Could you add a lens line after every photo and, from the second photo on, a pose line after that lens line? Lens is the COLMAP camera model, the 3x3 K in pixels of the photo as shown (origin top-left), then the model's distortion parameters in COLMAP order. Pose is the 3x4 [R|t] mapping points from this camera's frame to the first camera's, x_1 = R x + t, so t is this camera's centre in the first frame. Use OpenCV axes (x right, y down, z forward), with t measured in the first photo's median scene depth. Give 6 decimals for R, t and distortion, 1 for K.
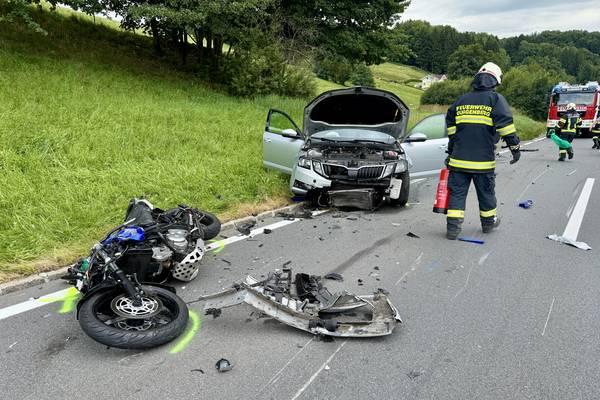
lens RADIAL K [[417.8, 0, 286.8], [0, 417.8, 216.5], [0, 0, 1]] dist [0.053530, -0.055929]
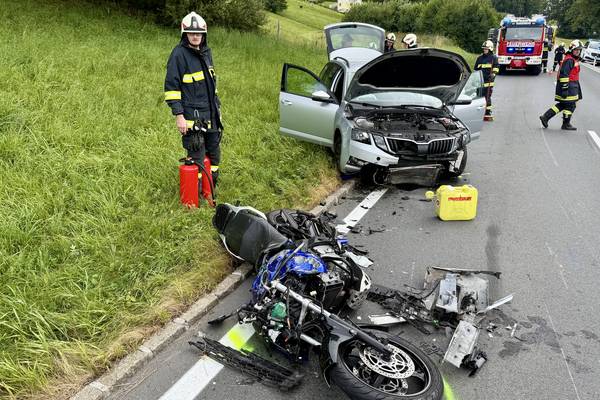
lens RADIAL K [[488.4, 0, 304.1], [0, 488.4, 207.0], [0, 0, 1]] dist [0.095416, -0.139582]
pose [[0.969262, -0.068747, 0.236232, -0.306791], [0.046548, 0.994067, 0.098302, -0.085239], [-0.241589, -0.084284, 0.966711, 0.040755]]
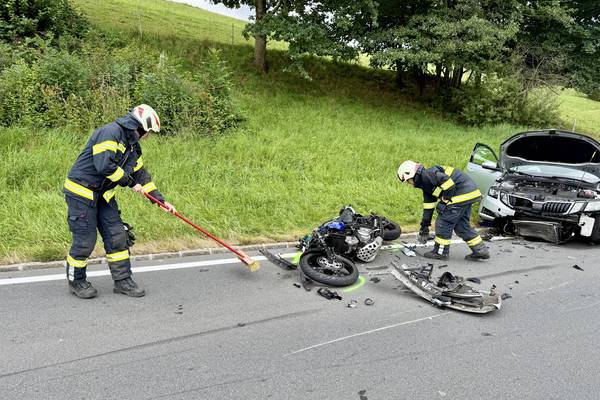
lens RADIAL K [[426.3, 0, 300.0], [0, 426.3, 200.0], [0, 0, 1]] dist [0.057217, -0.077654]
pose [[0.869720, 0.101578, -0.482980, 0.144864], [-0.144000, 0.988239, -0.051463, 0.024677], [0.472072, 0.114308, 0.874118, -0.253078]]
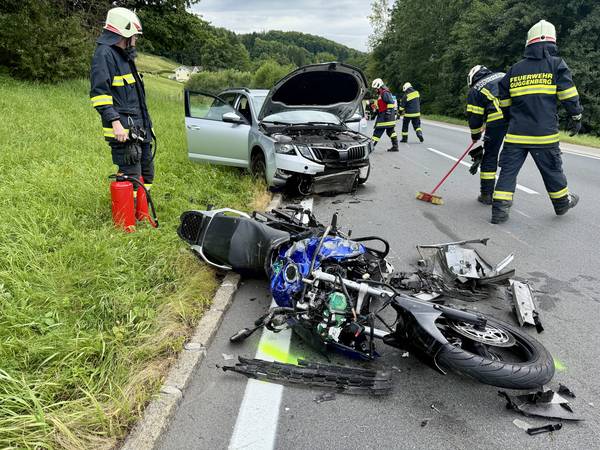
lens RADIAL K [[417.5, 0, 300.0], [0, 417.5, 225.0], [0, 0, 1]] dist [0.081055, -0.114628]
pose [[0.832978, -0.169217, 0.526796, -0.410267], [0.150799, 0.985474, 0.078107, -0.032431], [-0.532360, 0.014379, 0.846396, 0.224610]]
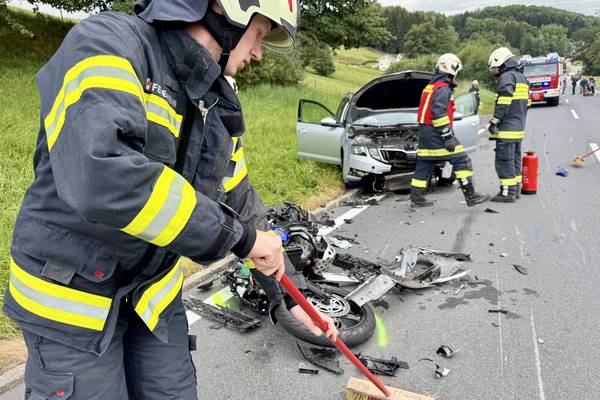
lens RADIAL K [[426.3, 0, 300.0], [0, 426.3, 200.0], [0, 0, 1]] dist [0.057217, -0.077654]
pose [[0.989831, -0.092589, 0.107988, -0.210996], [0.093870, 0.995561, -0.006827, -0.014827], [-0.106877, 0.016895, 0.994129, -0.005008]]
